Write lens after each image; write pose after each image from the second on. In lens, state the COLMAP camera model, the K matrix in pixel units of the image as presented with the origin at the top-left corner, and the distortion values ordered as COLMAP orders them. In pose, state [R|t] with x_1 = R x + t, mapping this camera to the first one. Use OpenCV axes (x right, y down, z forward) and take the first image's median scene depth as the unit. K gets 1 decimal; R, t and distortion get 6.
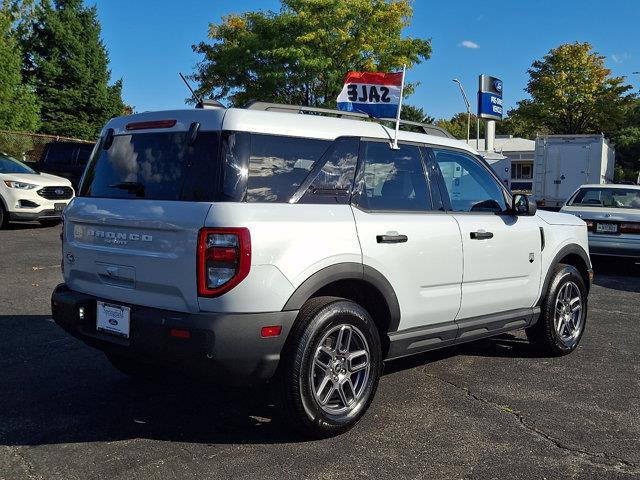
lens RADIAL K [[749.6, 0, 317.5], [0, 749.6, 239.3], [0, 0, 1]] dist [0.039522, 0.000000]
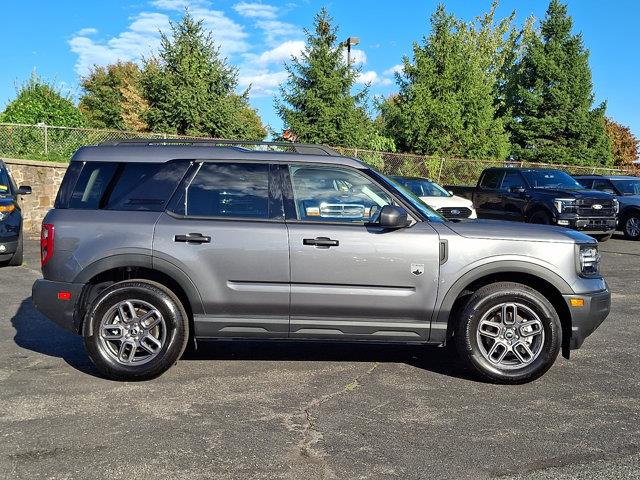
lens RADIAL K [[749.6, 0, 339.1], [0, 749.6, 252.3], [0, 0, 1]] dist [0.039522, 0.000000]
pose [[0.709890, 0.036397, -0.703372, 0.536503], [-0.048856, 0.998803, 0.002375, 0.006258], [0.702616, 0.032678, 0.710818, 0.136236]]
